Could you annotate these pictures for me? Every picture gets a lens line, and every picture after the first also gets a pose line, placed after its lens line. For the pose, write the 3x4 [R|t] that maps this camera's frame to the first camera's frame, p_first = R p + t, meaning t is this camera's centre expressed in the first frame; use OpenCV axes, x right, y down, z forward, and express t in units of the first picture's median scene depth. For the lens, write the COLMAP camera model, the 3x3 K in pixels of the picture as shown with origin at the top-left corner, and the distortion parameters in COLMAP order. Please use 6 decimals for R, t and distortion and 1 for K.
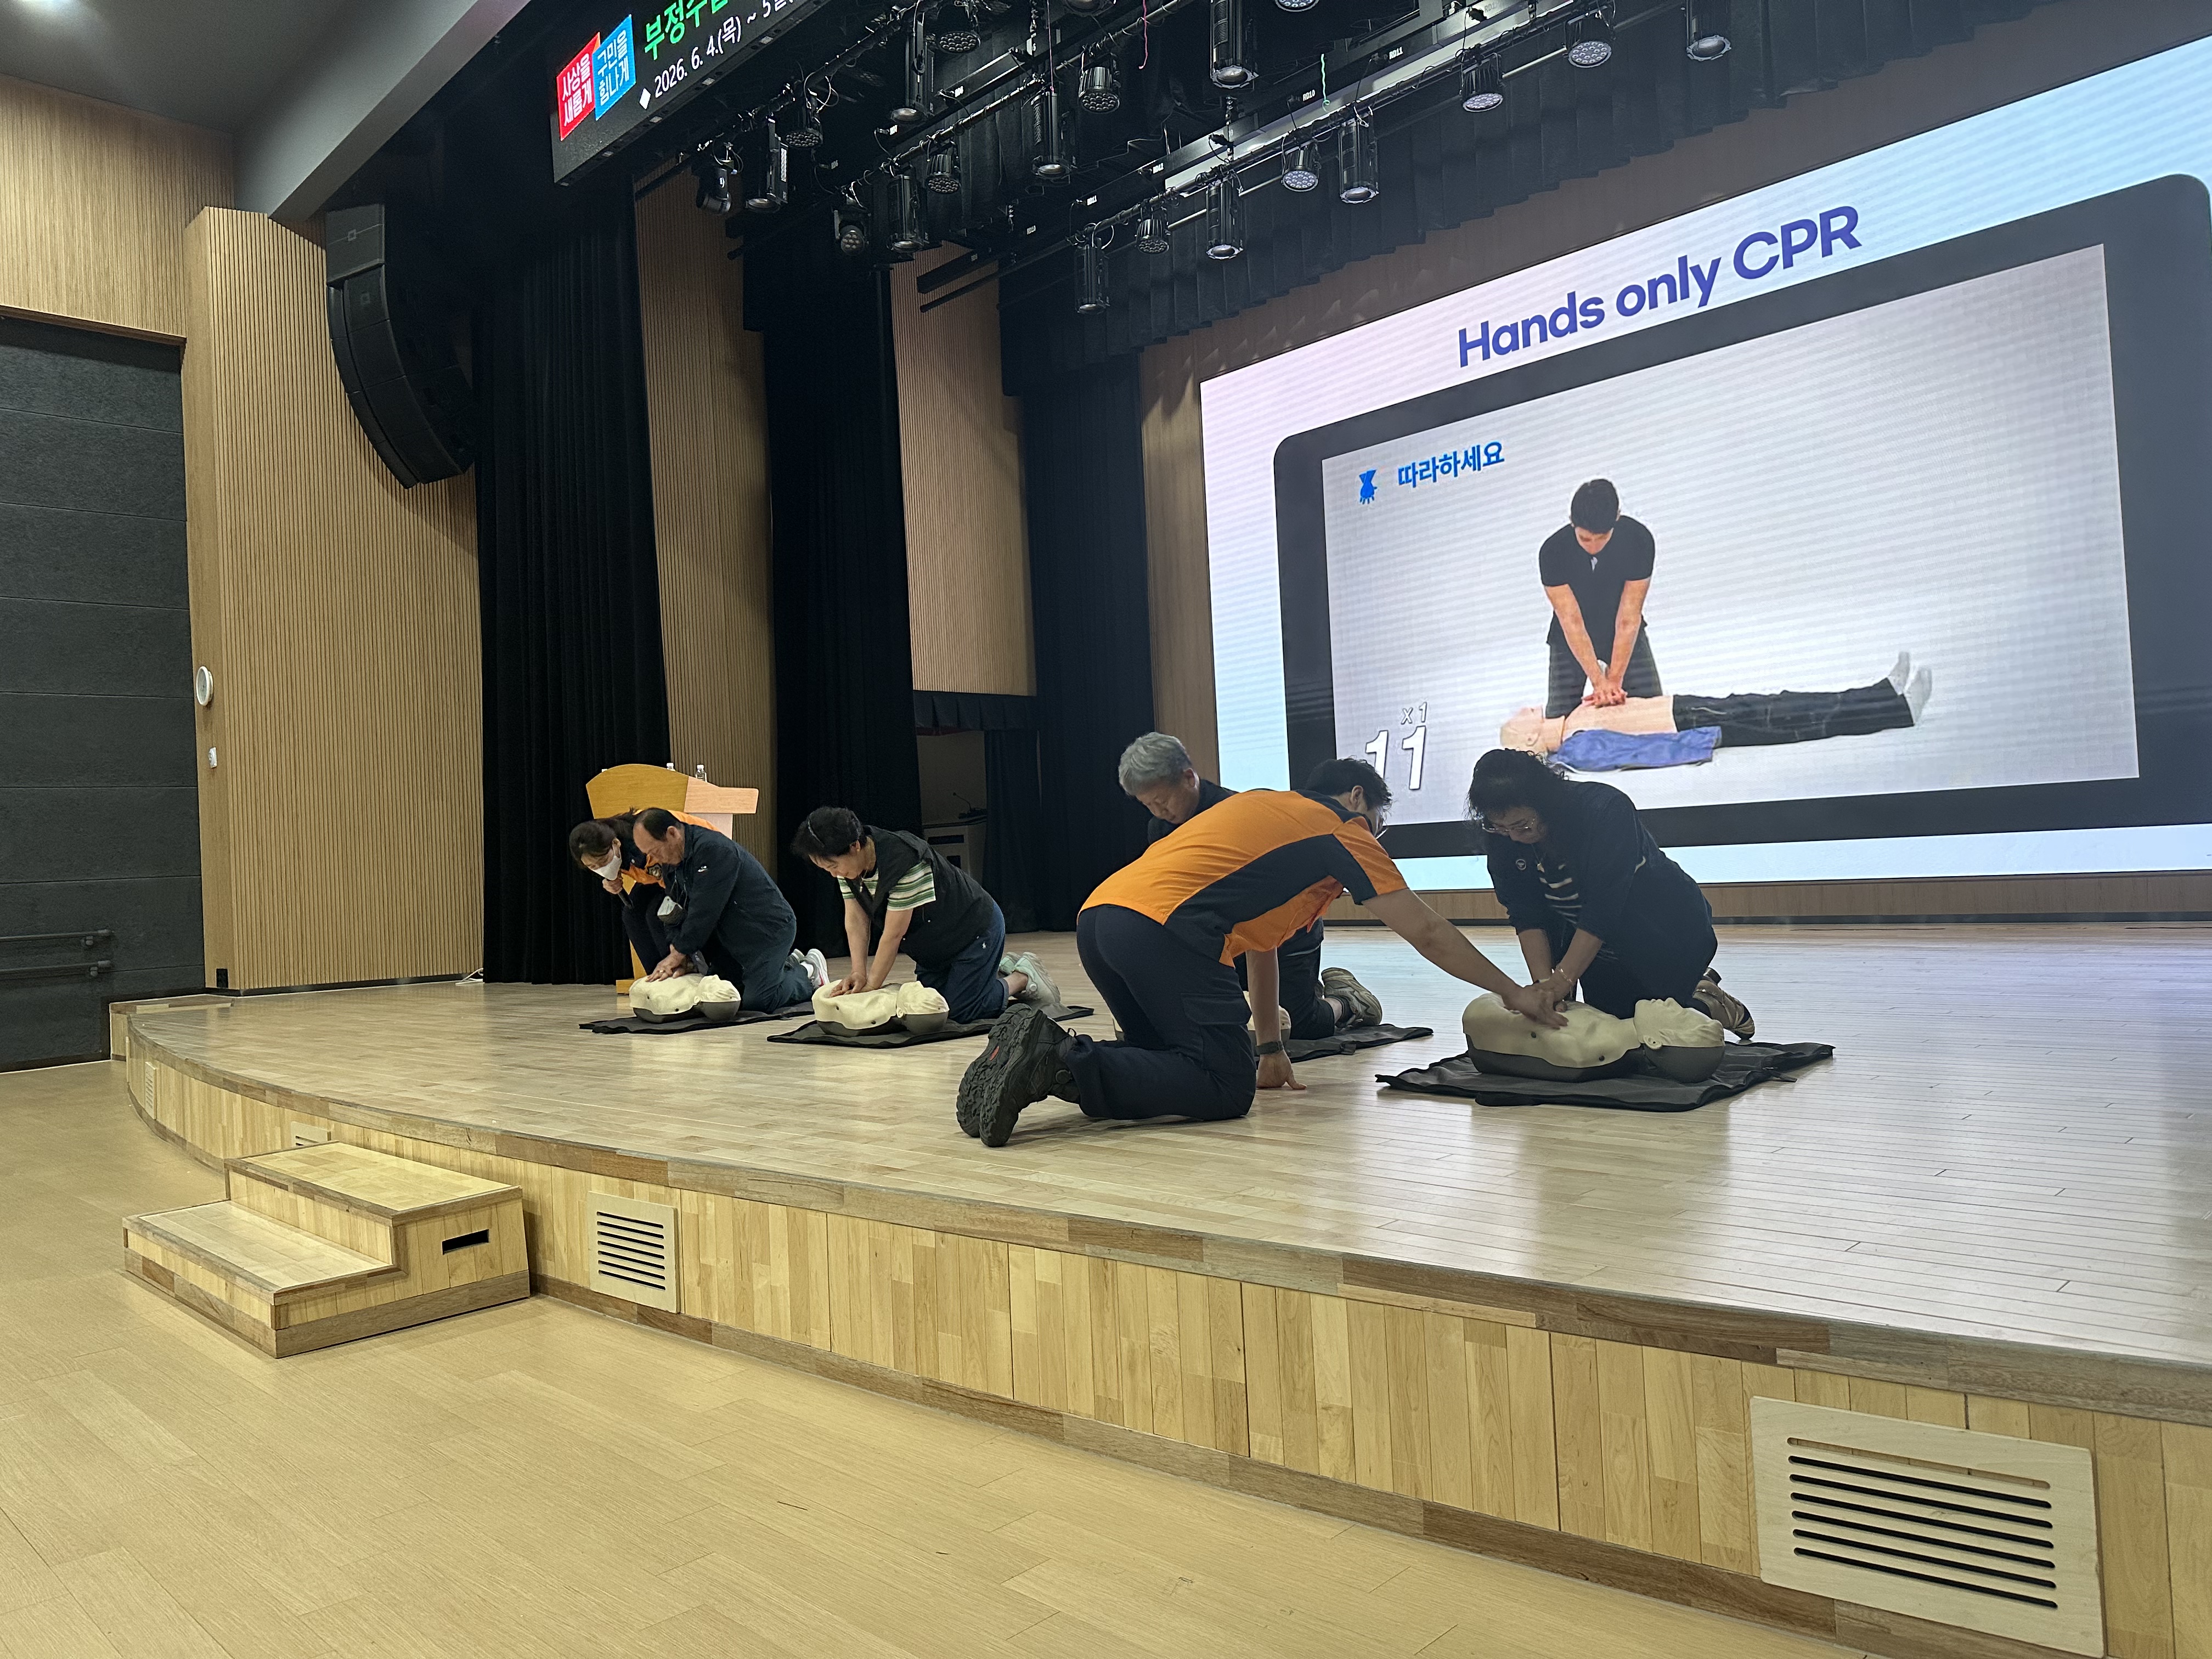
lens RADIAL K [[1566.8, 0, 1106.0], [0, 1566.8, 829.5], [0, 0, 1]] dist [0.110069, -0.205228]
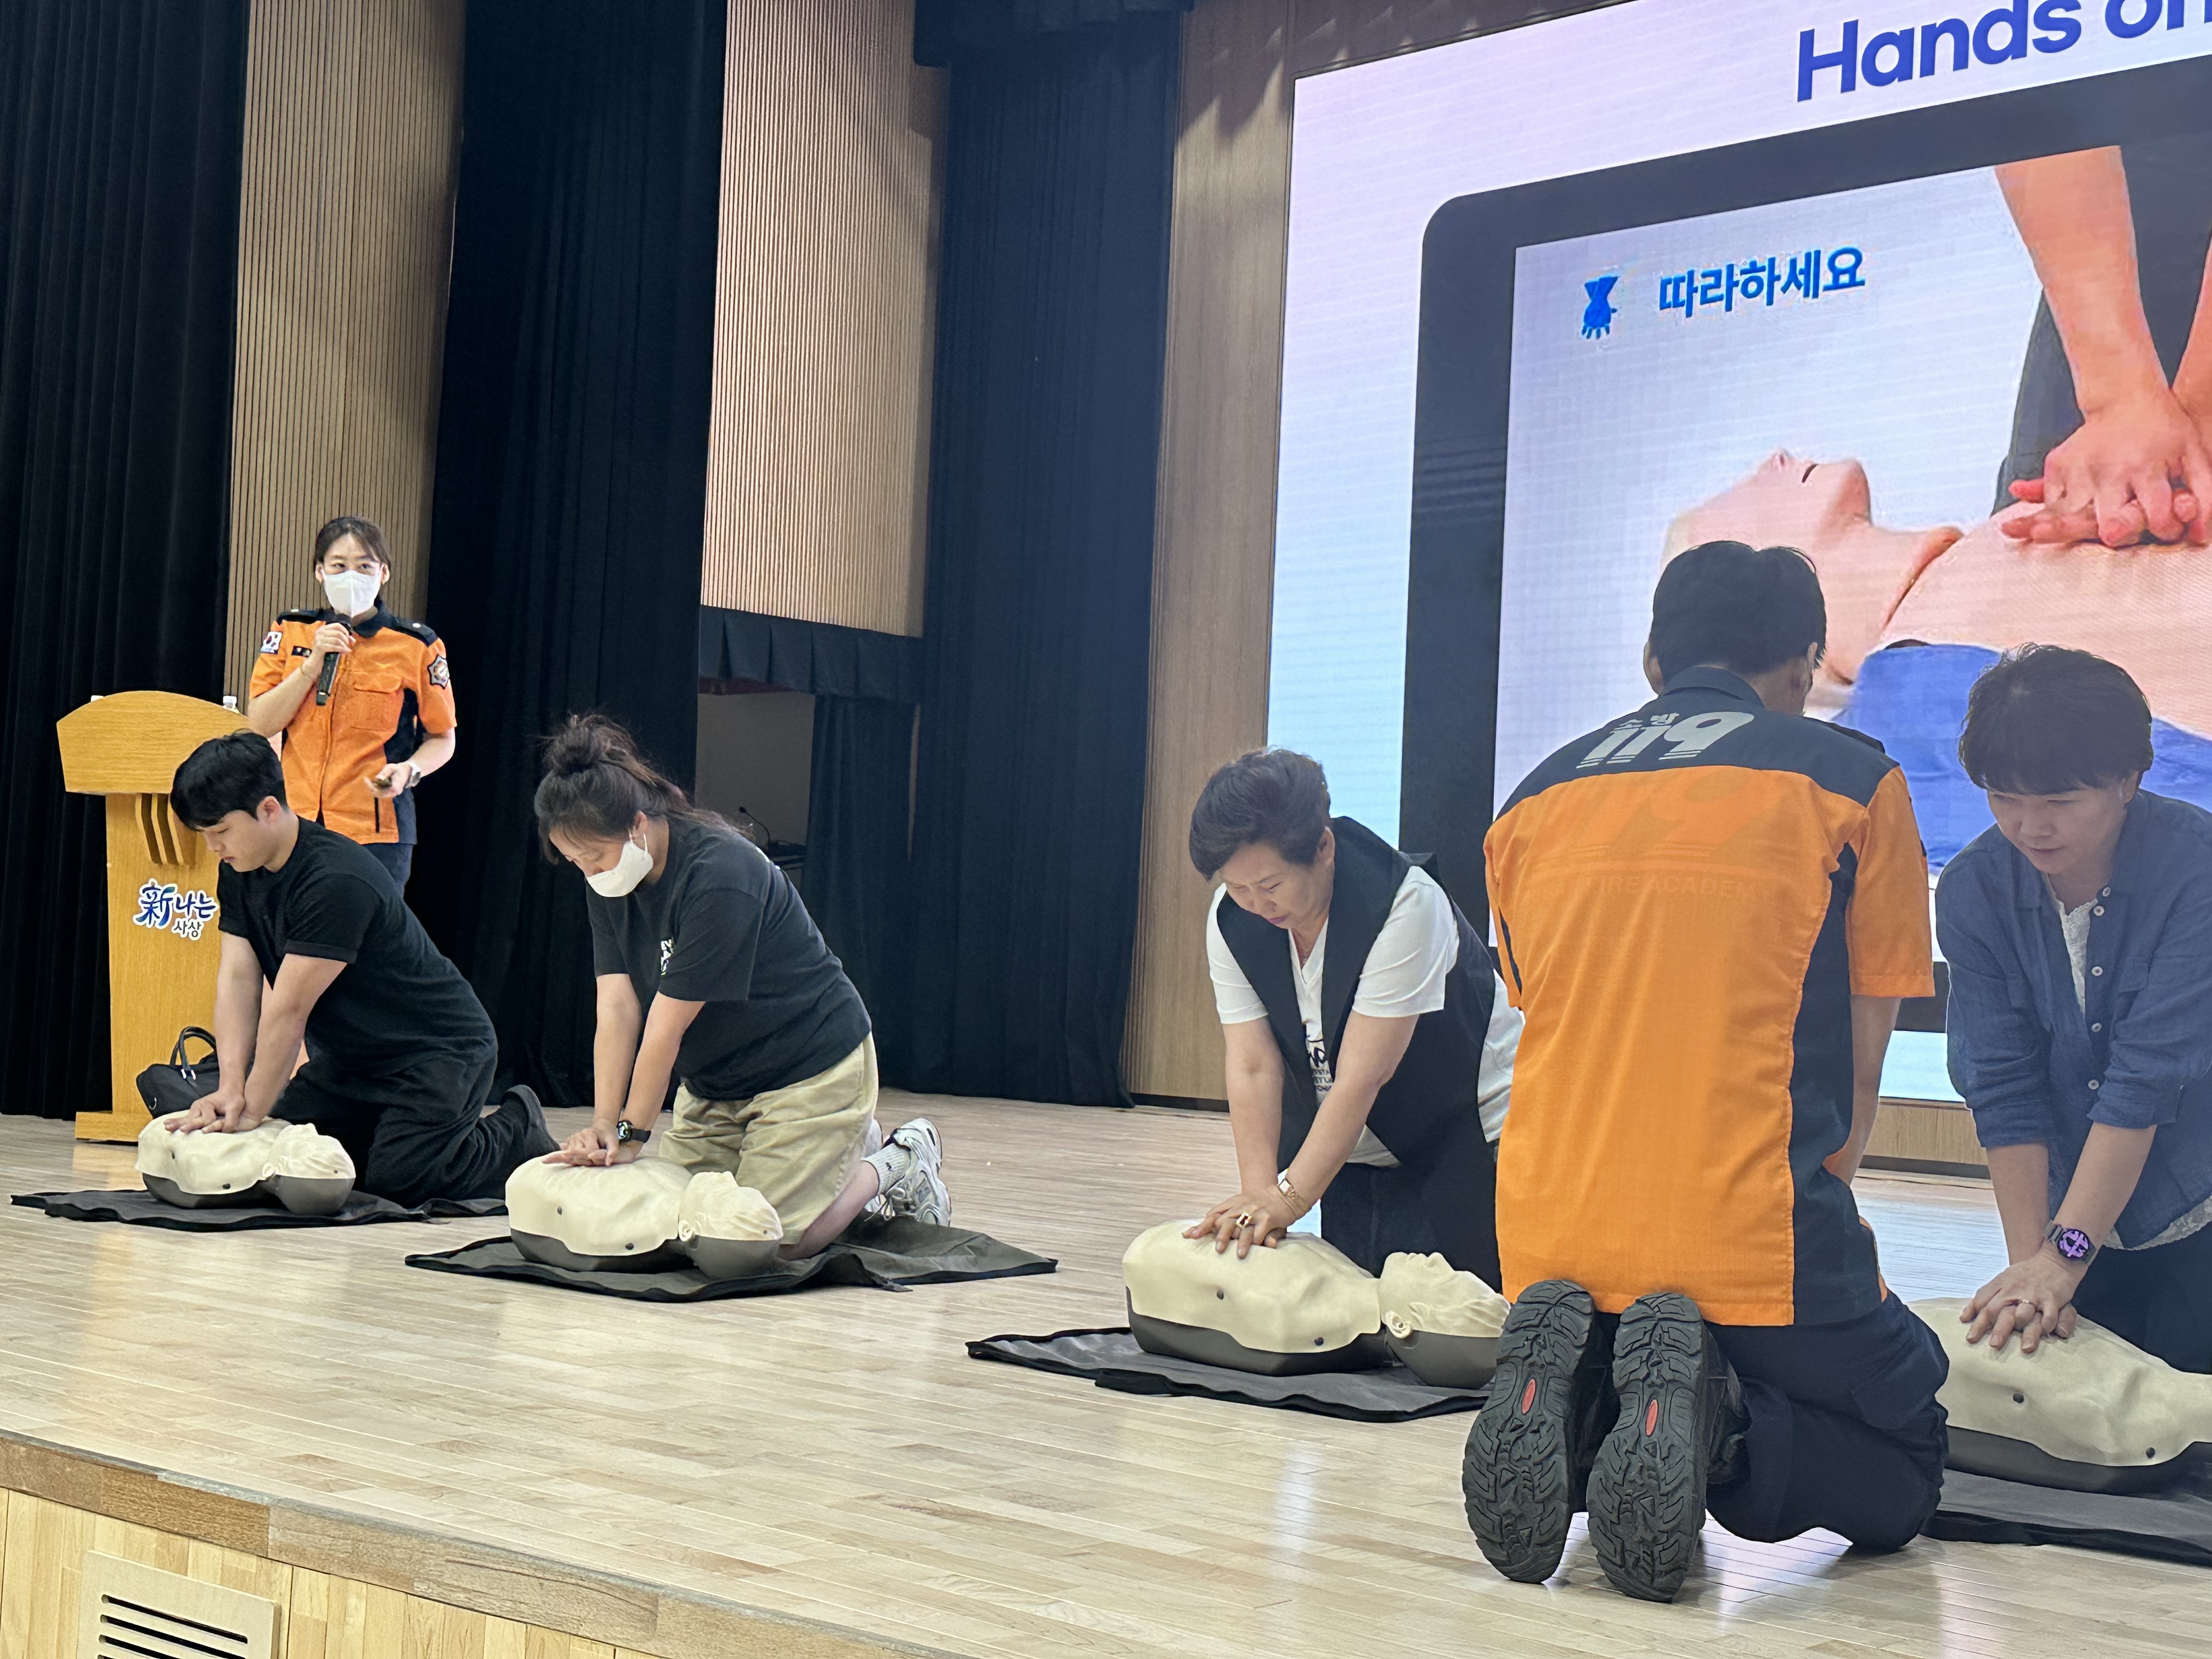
lens RADIAL K [[2959.4, 0, 1106.0], [0, 2959.4, 829.5], [0, 0, 1]] dist [0.098295, -0.085271]
pose [[0.994359, 0.096470, 0.044099, -0.029020], [-0.095259, 0.995036, -0.028779, 0.001247], [-0.046657, 0.024416, 0.998613, 0.021066]]
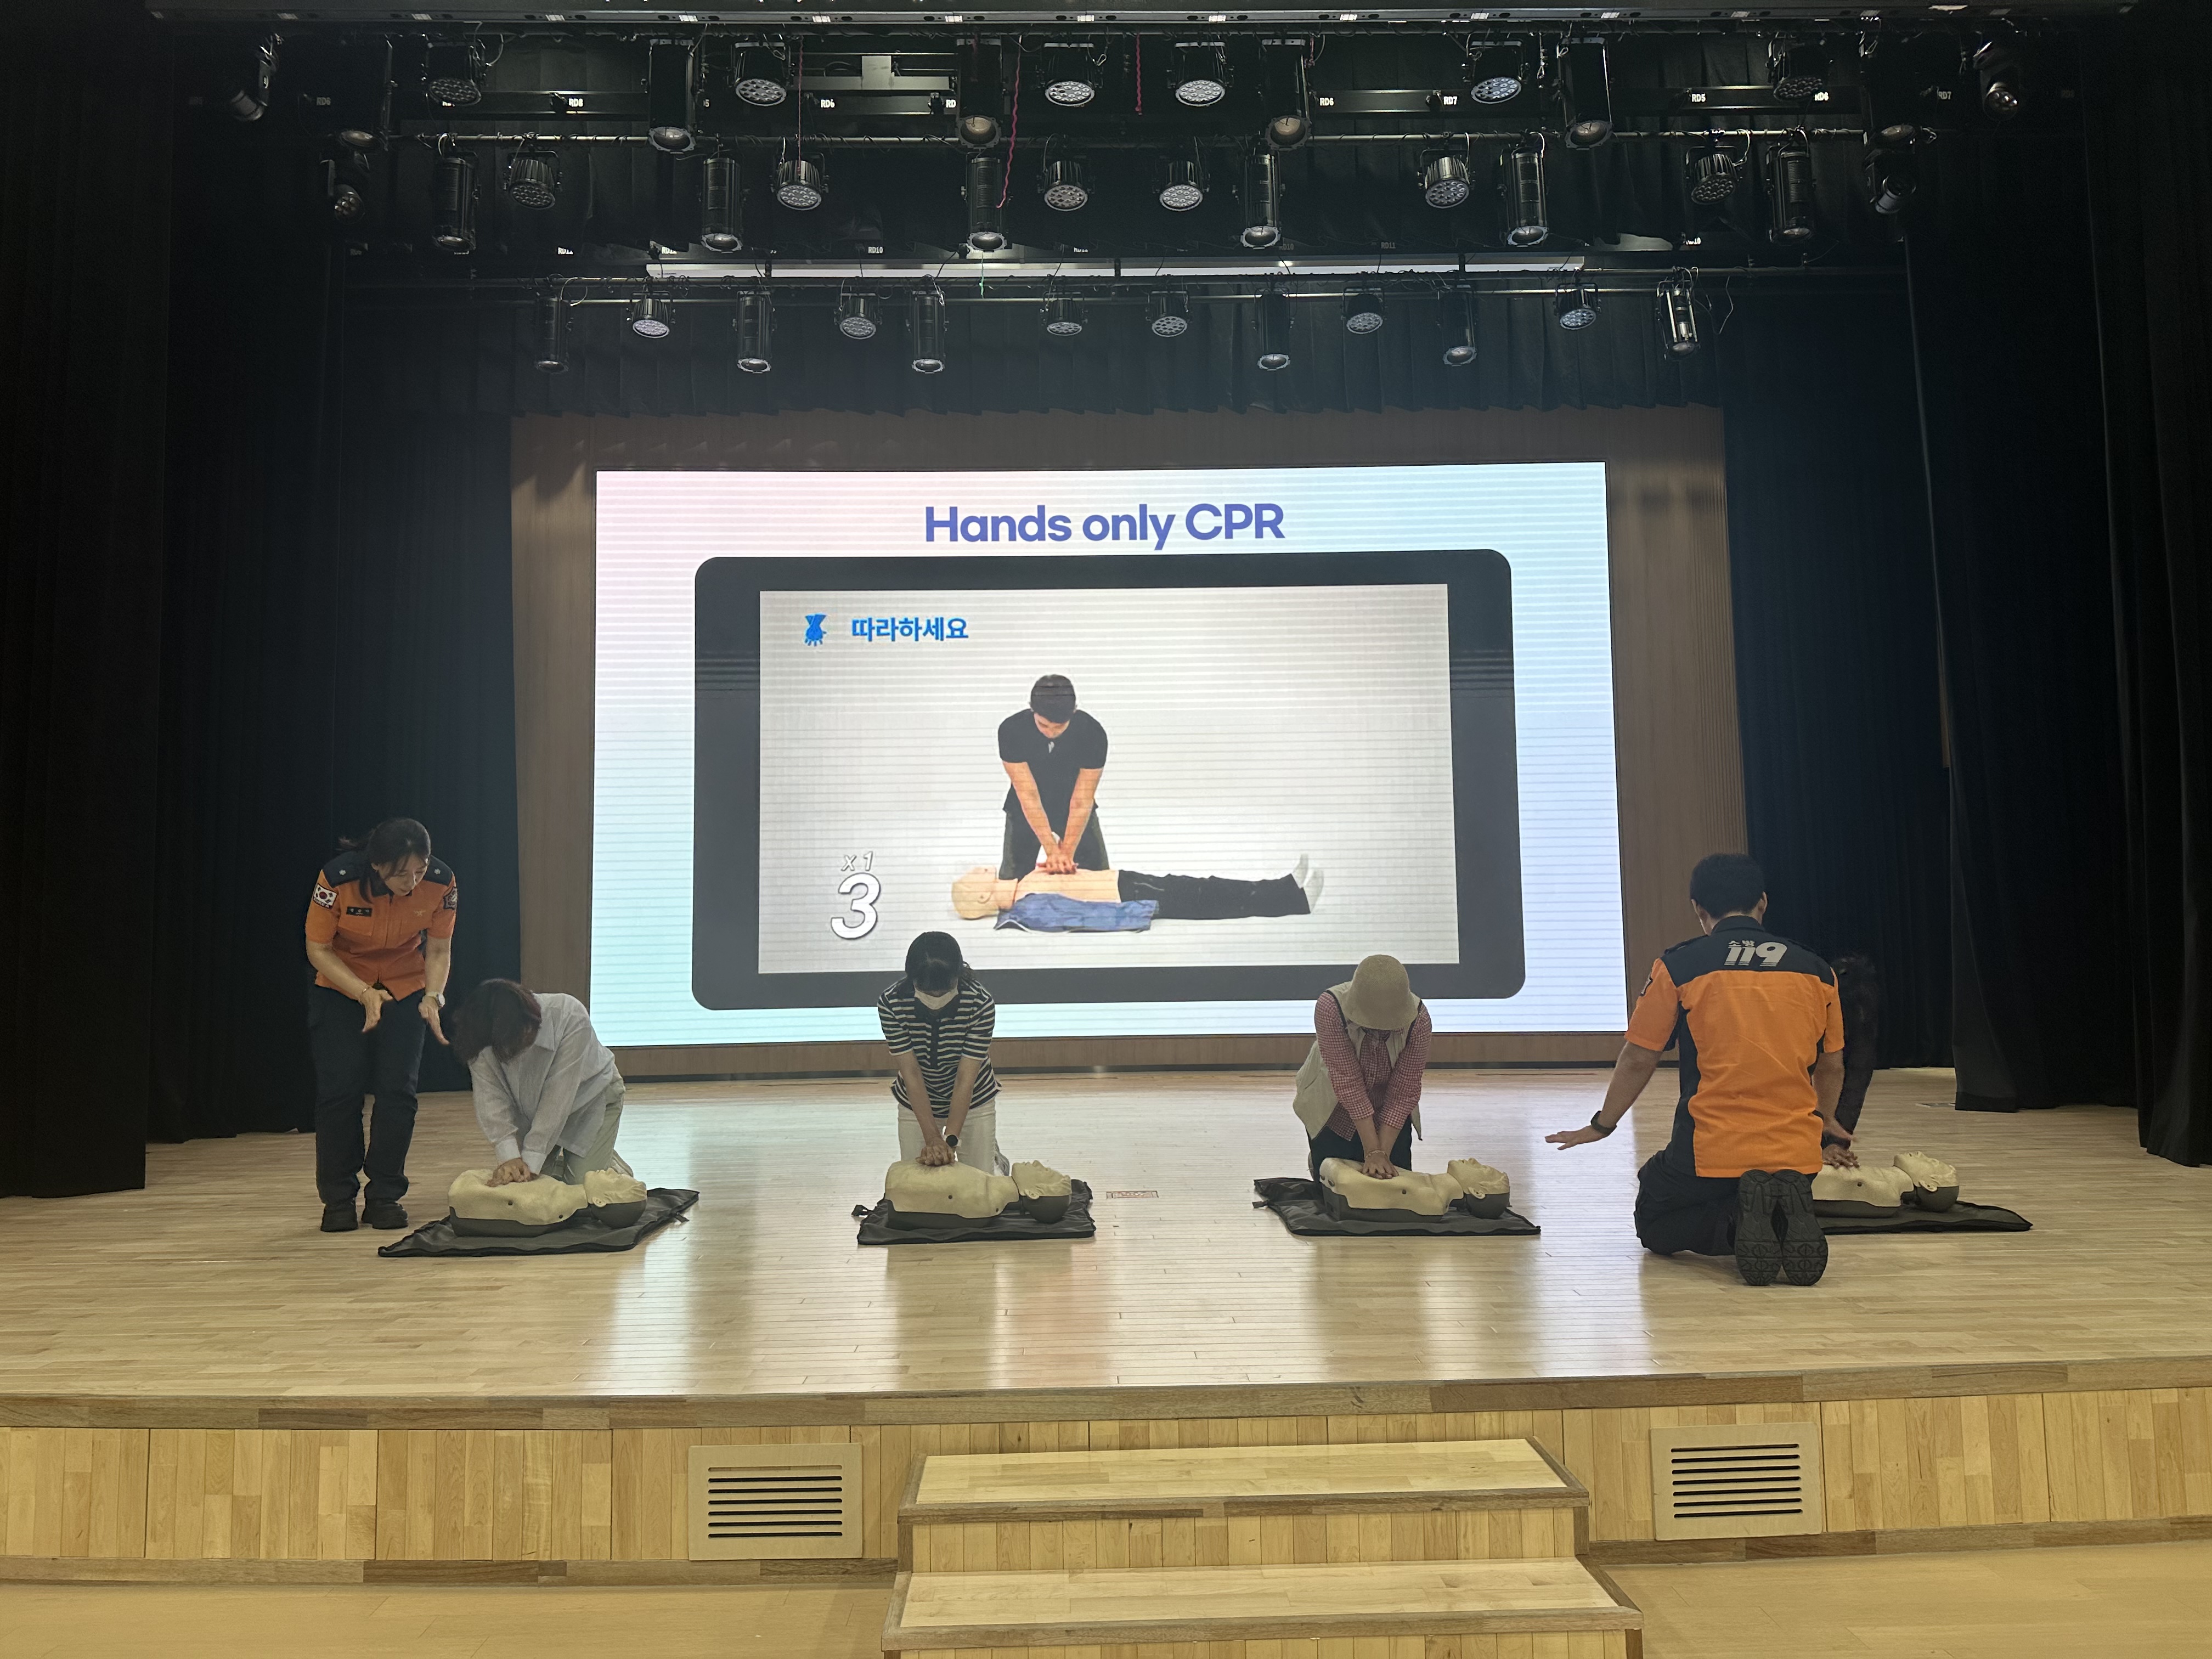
lens RADIAL K [[1551.1, 0, 1106.0], [0, 1551.1, 829.5], [0, 0, 1]] dist [0.052358, -0.040142]
pose [[0.684566, 0.092921, 0.723004, -0.468861], [-0.035835, 0.994933, -0.093940, -0.007160], [-0.728070, 0.038399, 0.684427, 0.227898]]
